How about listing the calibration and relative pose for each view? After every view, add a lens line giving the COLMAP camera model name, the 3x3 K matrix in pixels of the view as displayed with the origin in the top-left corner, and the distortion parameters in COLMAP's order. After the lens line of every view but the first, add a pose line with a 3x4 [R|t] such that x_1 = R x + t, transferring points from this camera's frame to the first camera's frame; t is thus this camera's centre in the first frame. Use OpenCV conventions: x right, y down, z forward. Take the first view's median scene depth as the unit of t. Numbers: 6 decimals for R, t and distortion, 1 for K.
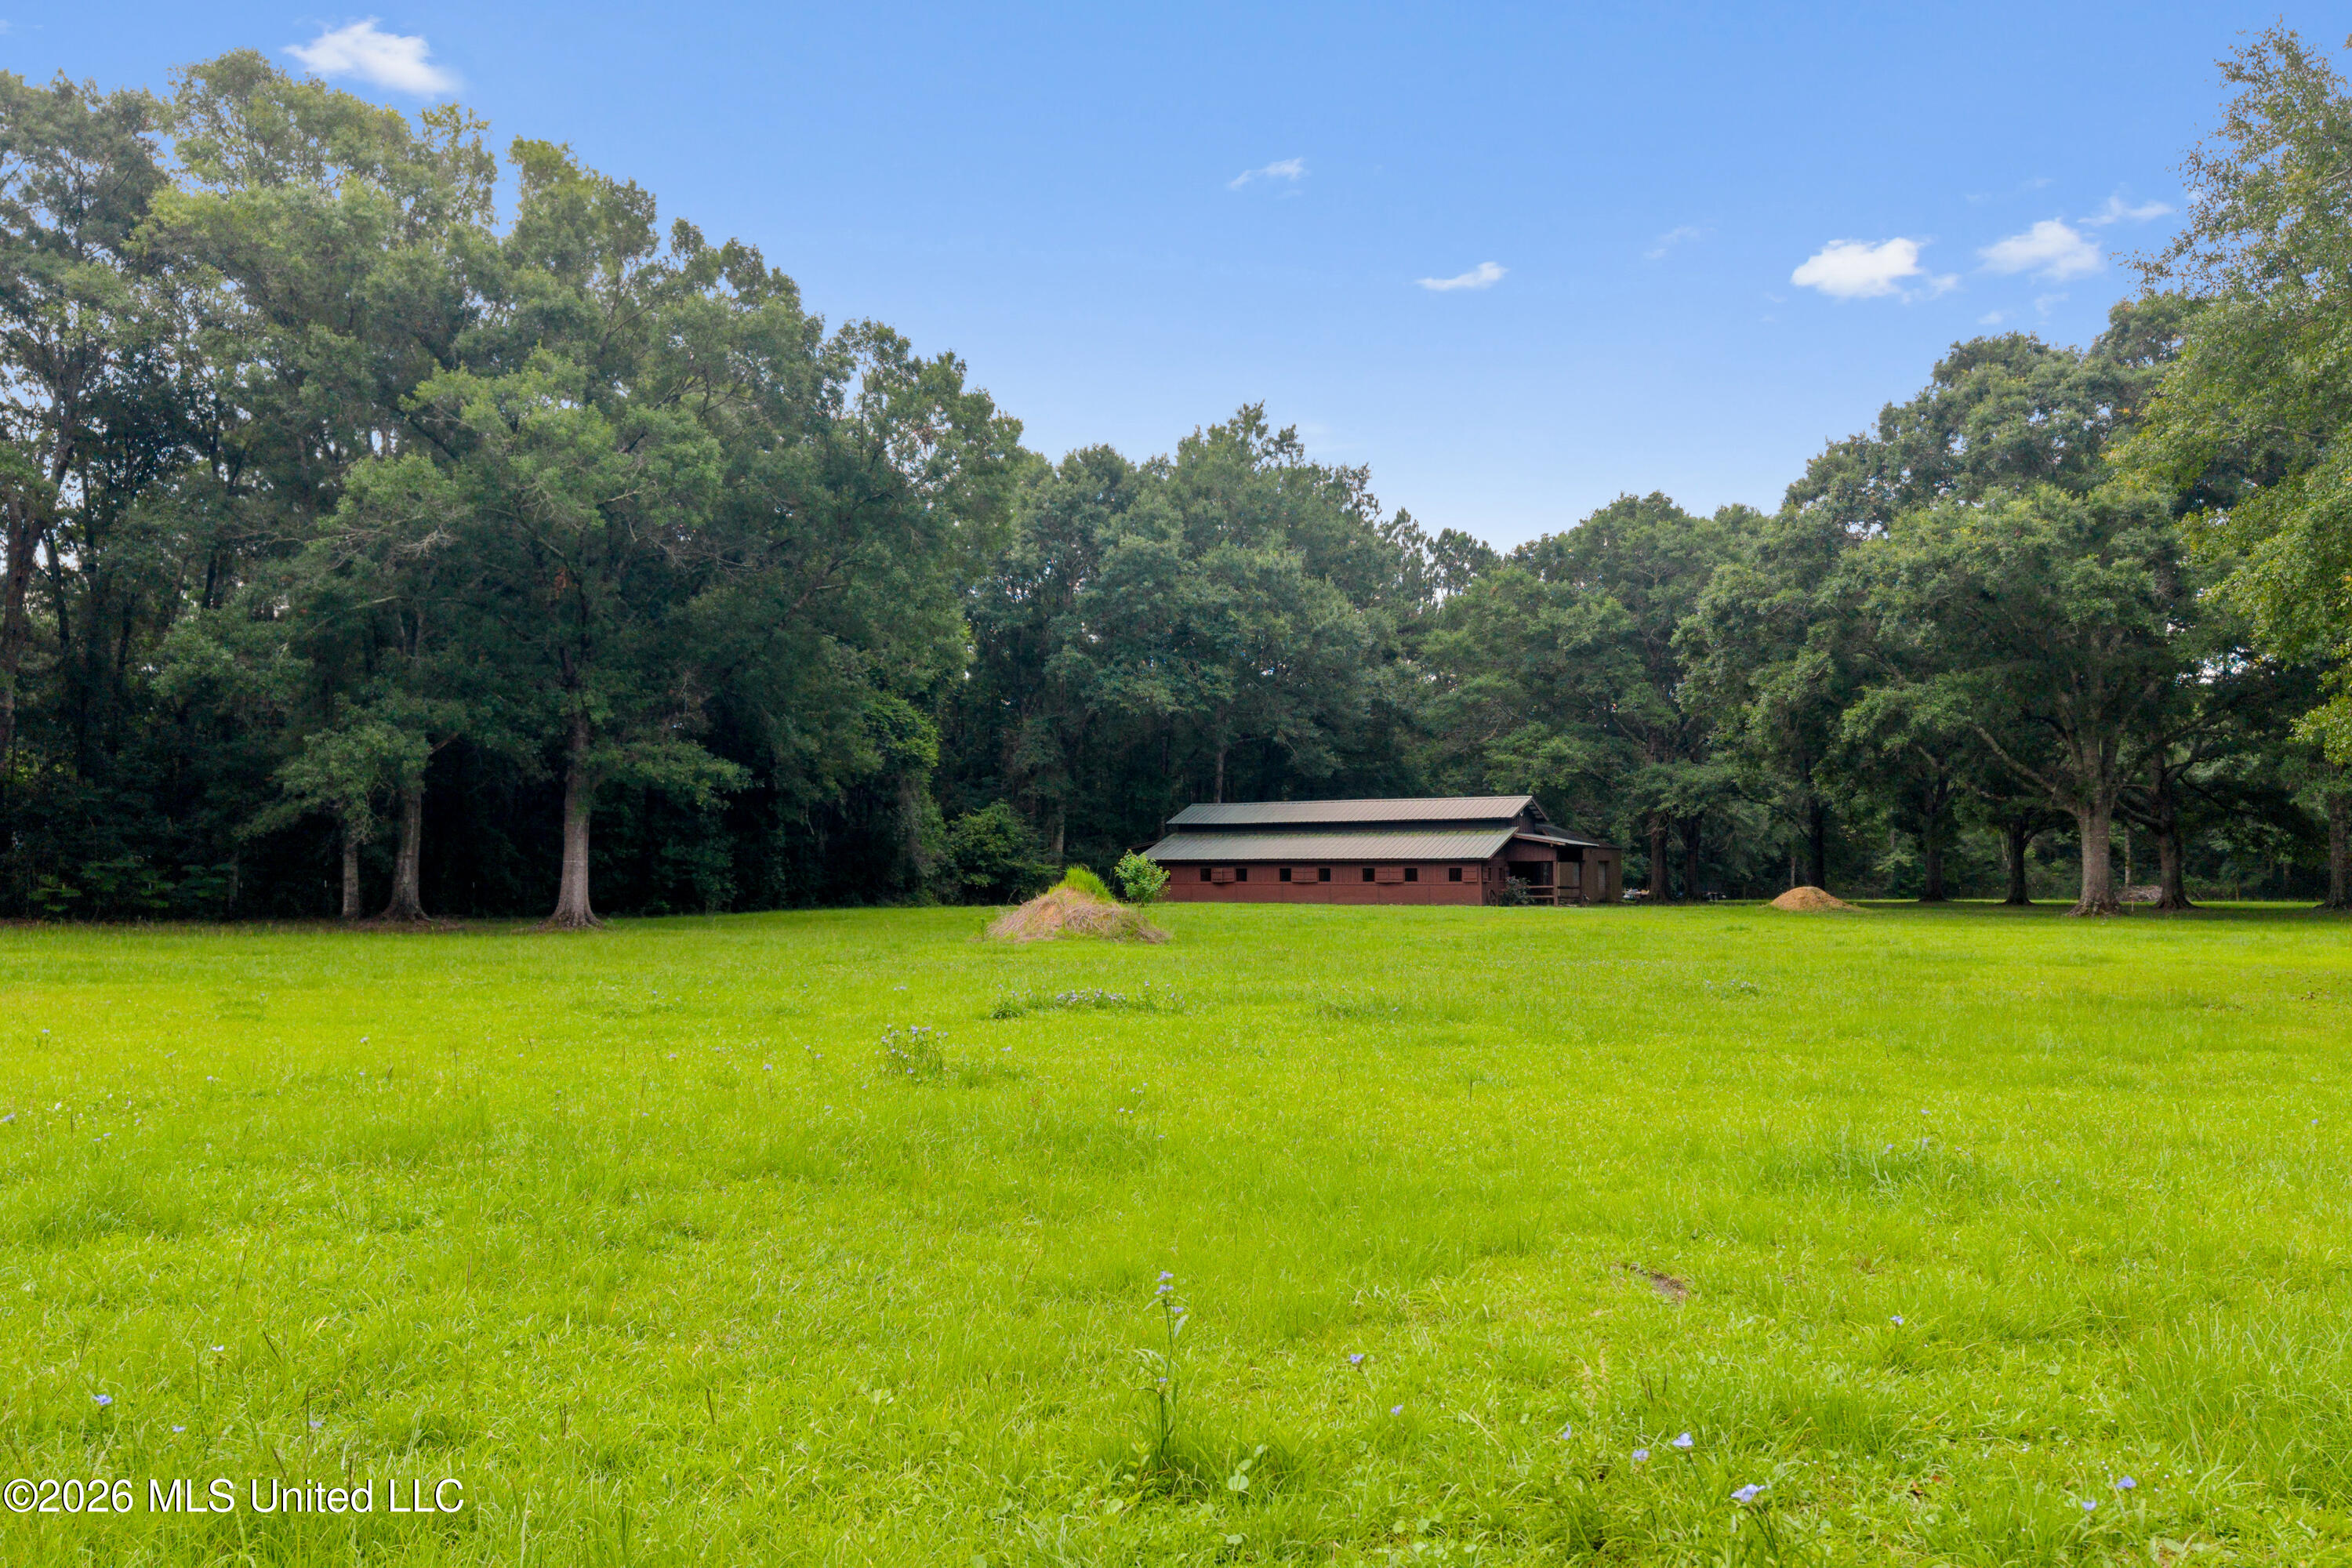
lens RADIAL K [[1752.4, 0, 1170.6], [0, 1752.4, 797.3], [0, 0, 1]] dist [0.118221, -0.001405]
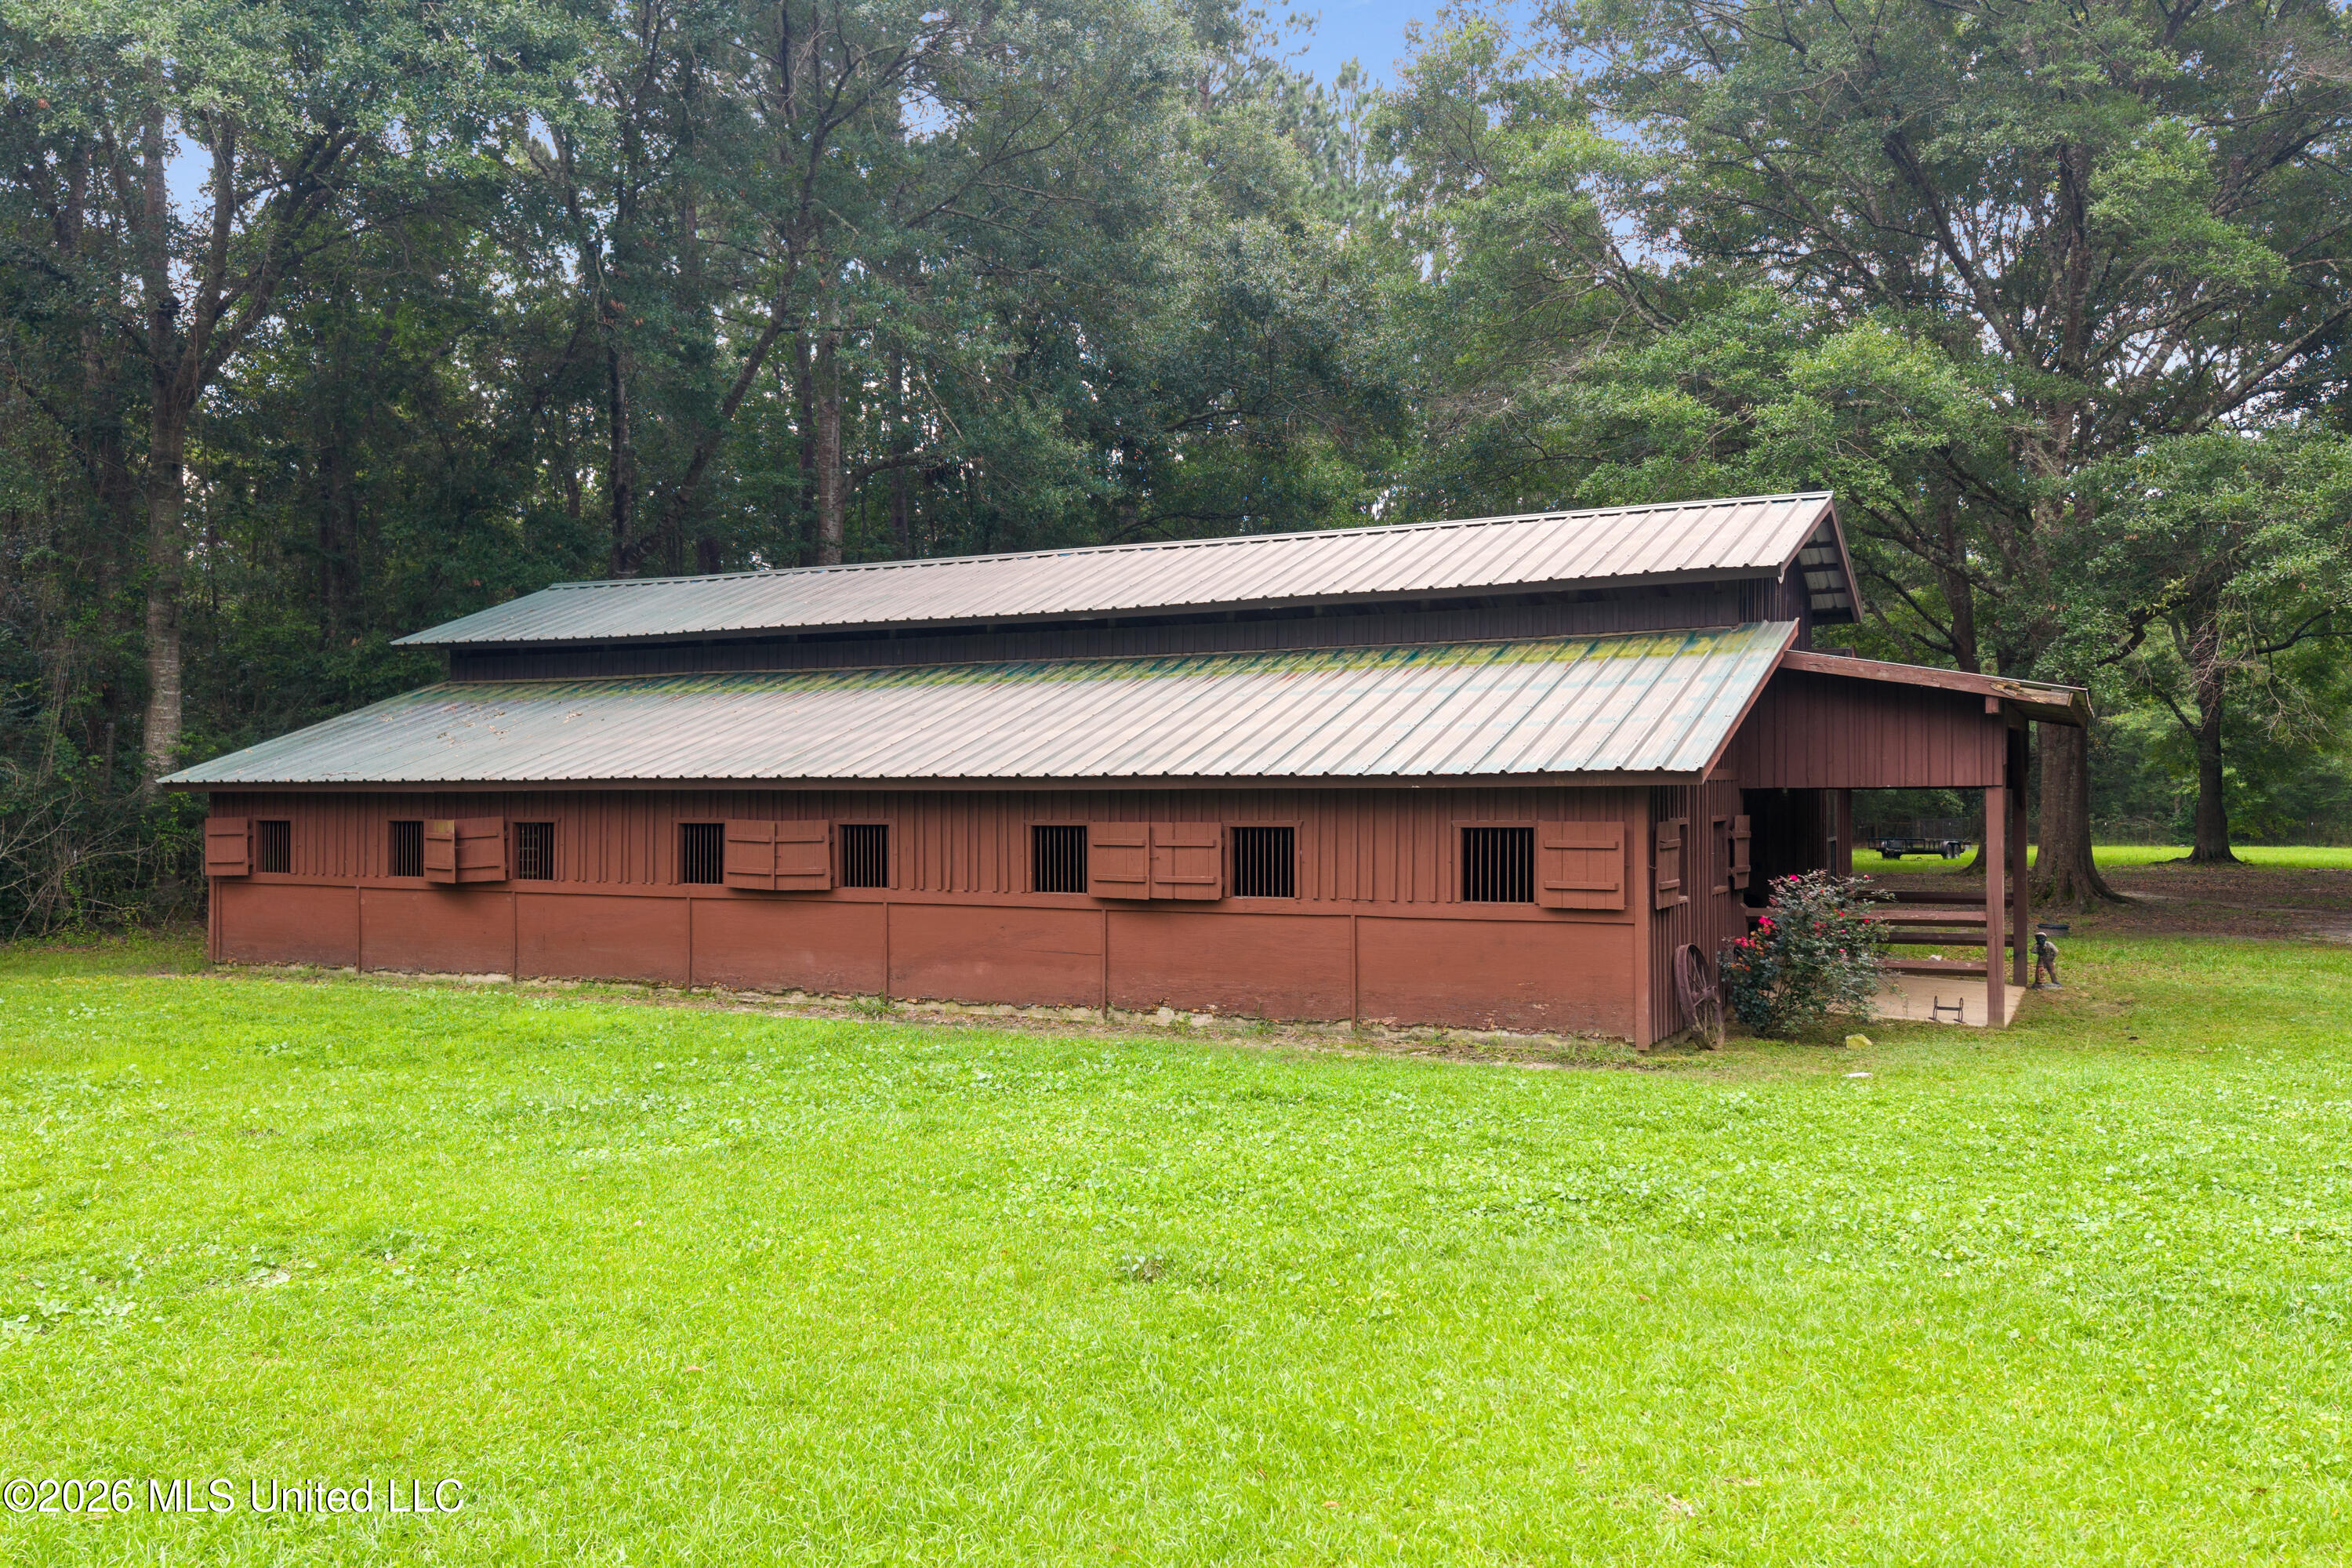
lens RADIAL K [[1869.5, 0, 1181.0], [0, 1869.5, 796.3], [0, 0, 1]] dist [0.019557, -0.008993]
pose [[0.999714, -0.000773, 0.023920, 0.111671], [-0.000306, 0.998983, 0.045083, 0.025385], [-0.023931, -0.045077, 0.998697, 0.723712]]
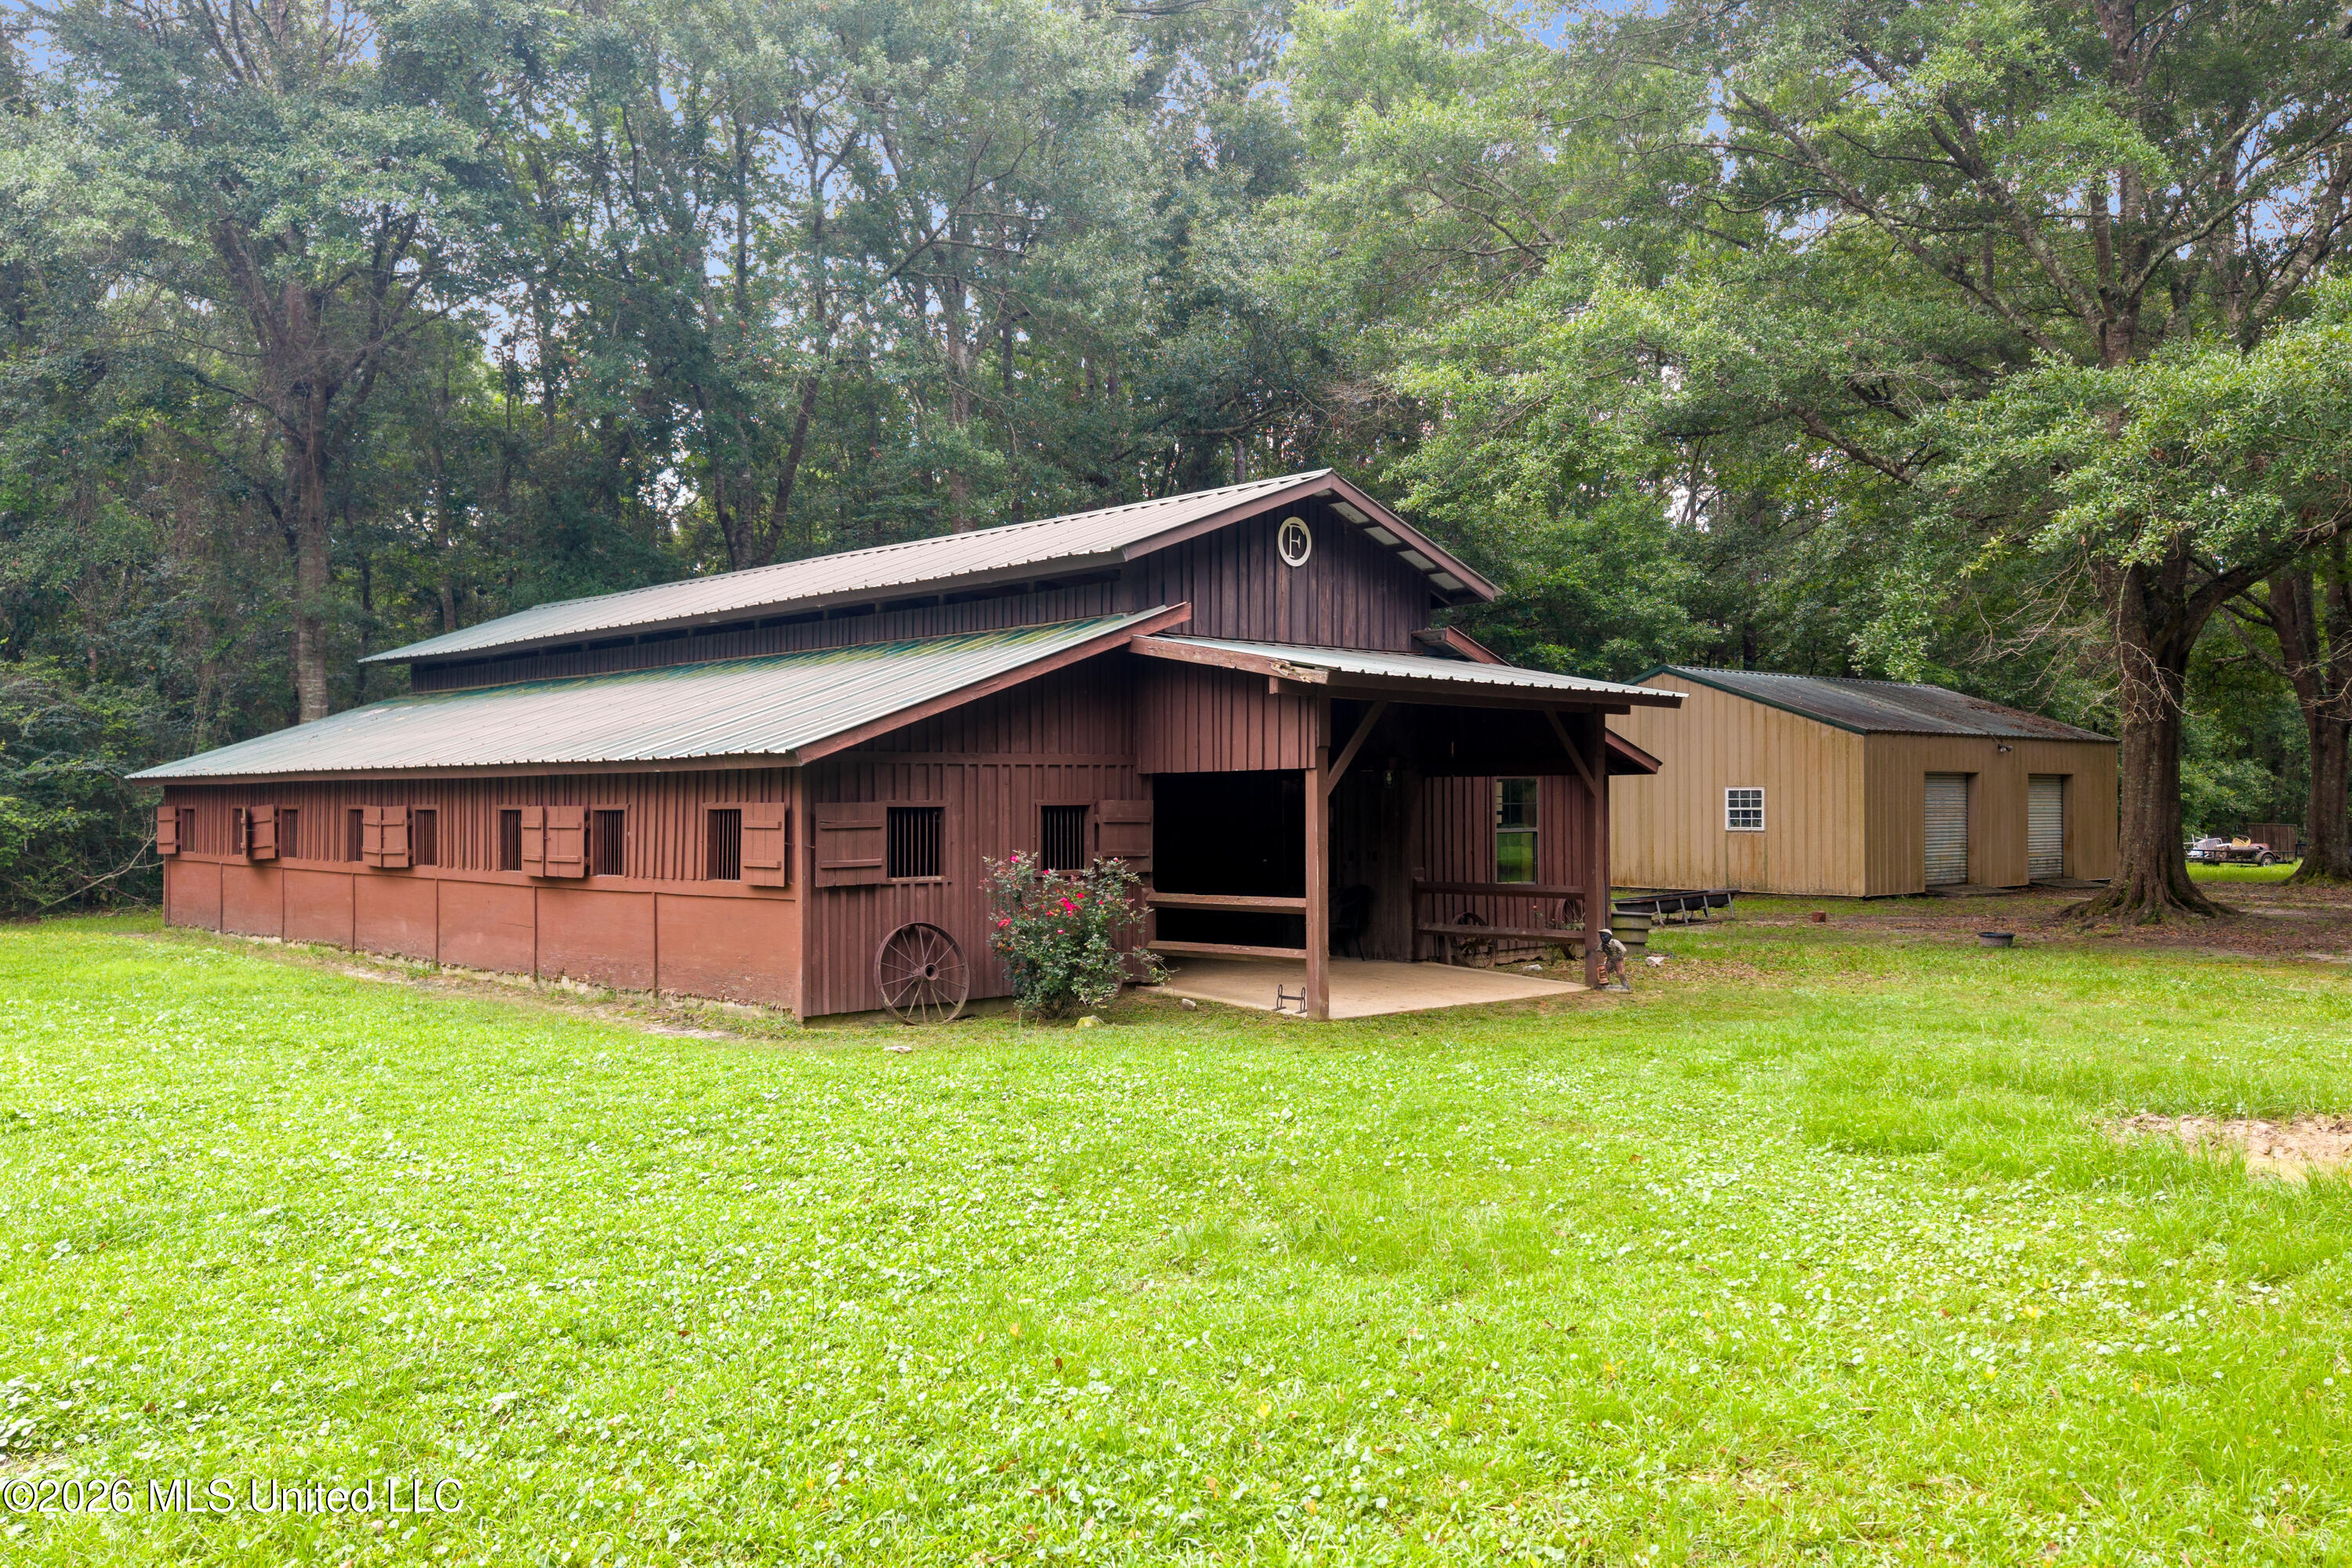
lens RADIAL K [[1848.9, 0, 1180.9], [0, 1848.9, 796.3], [0, 0, 1]] dist [0.134809, -0.341711]
pose [[0.953991, -0.004270, -0.299804, 0.240986], [0.017640, 0.998966, 0.041904, 0.027761], [0.299315, -0.045265, 0.953080, 0.734055]]
